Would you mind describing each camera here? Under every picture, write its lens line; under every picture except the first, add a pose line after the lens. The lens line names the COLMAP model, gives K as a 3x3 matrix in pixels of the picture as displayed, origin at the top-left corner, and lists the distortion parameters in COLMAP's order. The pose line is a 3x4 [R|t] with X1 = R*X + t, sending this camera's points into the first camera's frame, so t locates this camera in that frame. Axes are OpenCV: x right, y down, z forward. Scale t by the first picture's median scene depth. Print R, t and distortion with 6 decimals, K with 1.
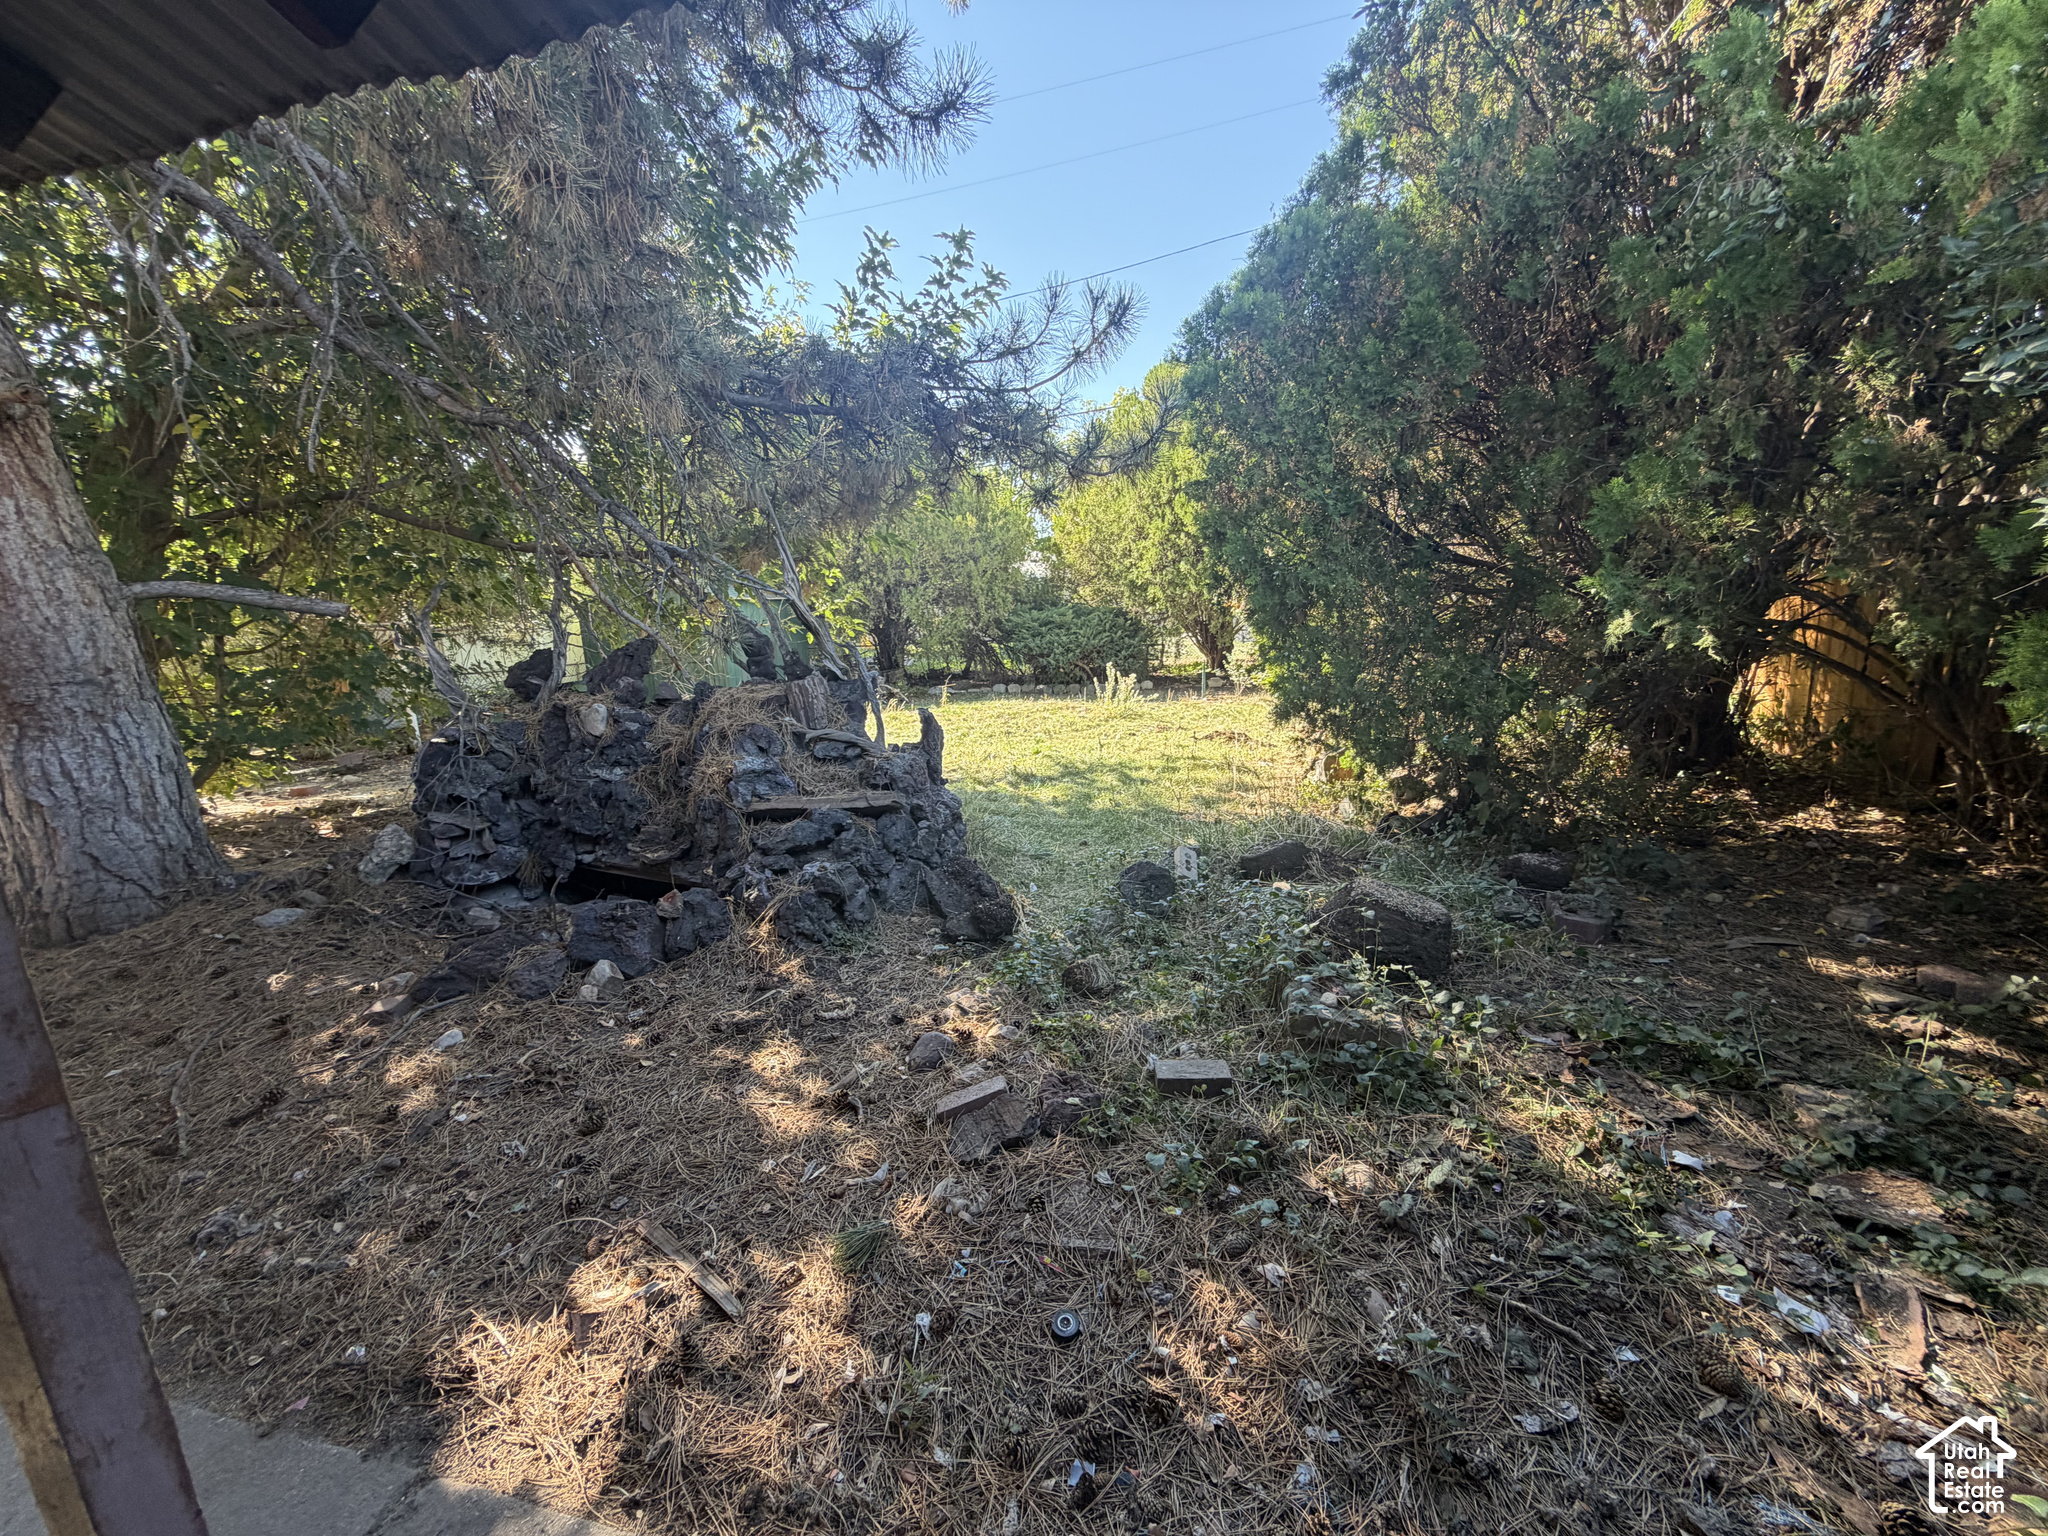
lens RADIAL K [[818.3, 0, 1022.0], [0, 818.3, 768.8], [0, 0, 1]] dist [0.013495, -0.003202]
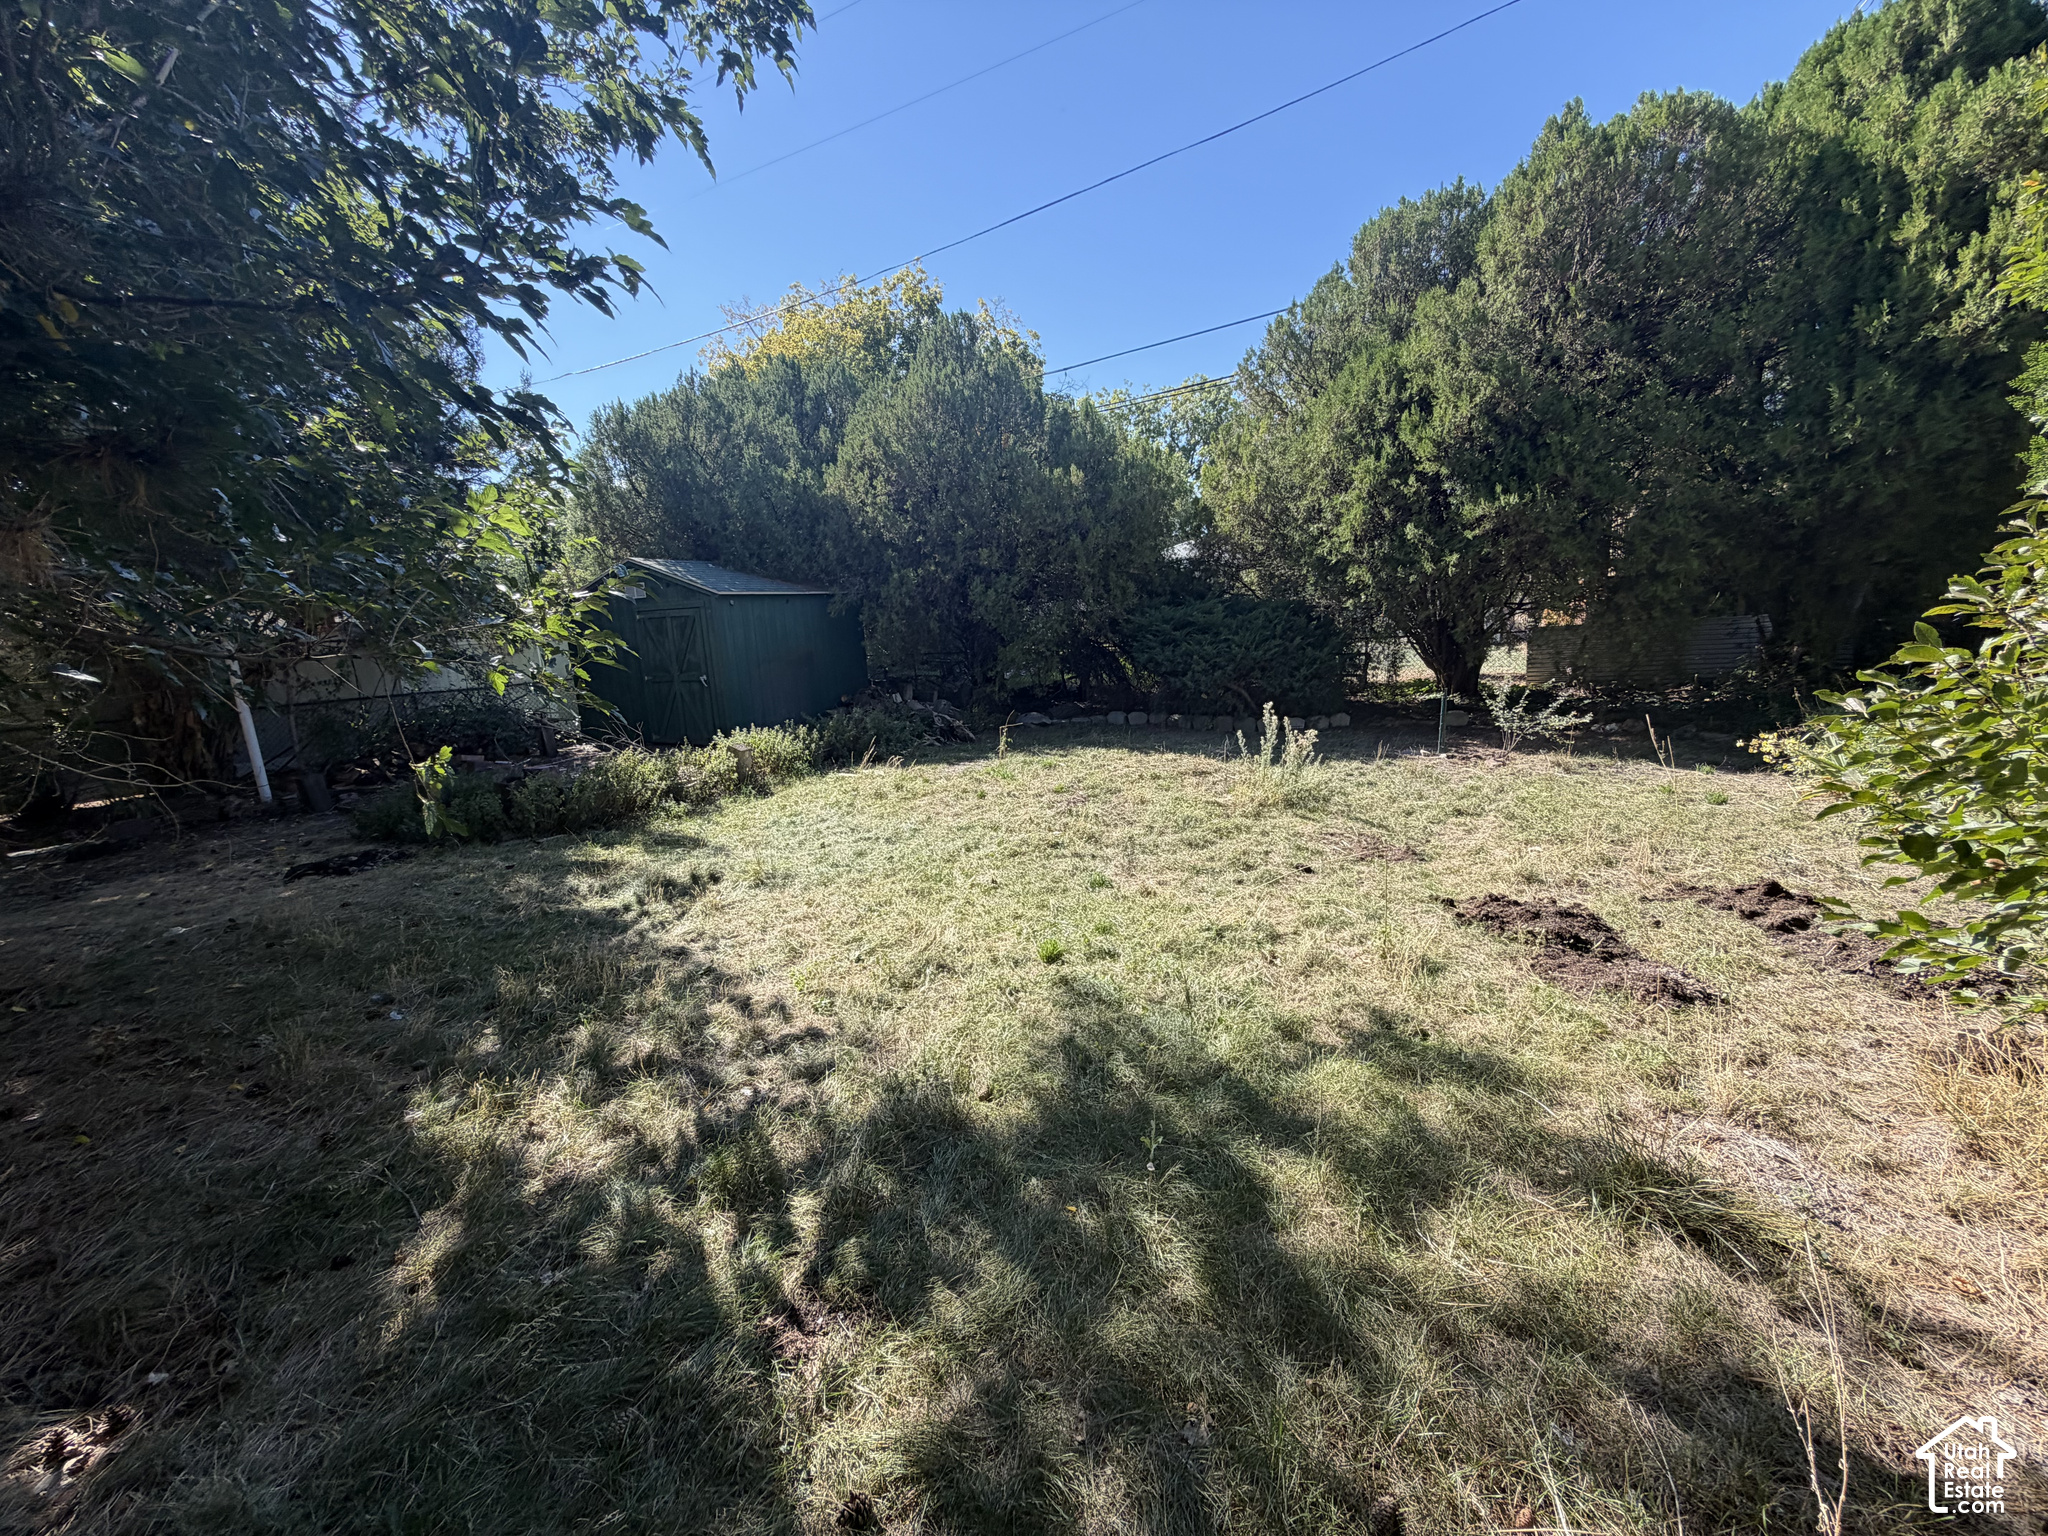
lens RADIAL K [[818.3, 0, 1026.2], [0, 818.3, 765.6], [0, 0, 1]] dist [0.013495, -0.003202]
pose [[0.976964, 0.032630, -0.210895, 0.051298], [-0.031573, 0.999466, 0.008376, -0.068257], [0.211056, -0.001525, 0.977473, 0.335905]]
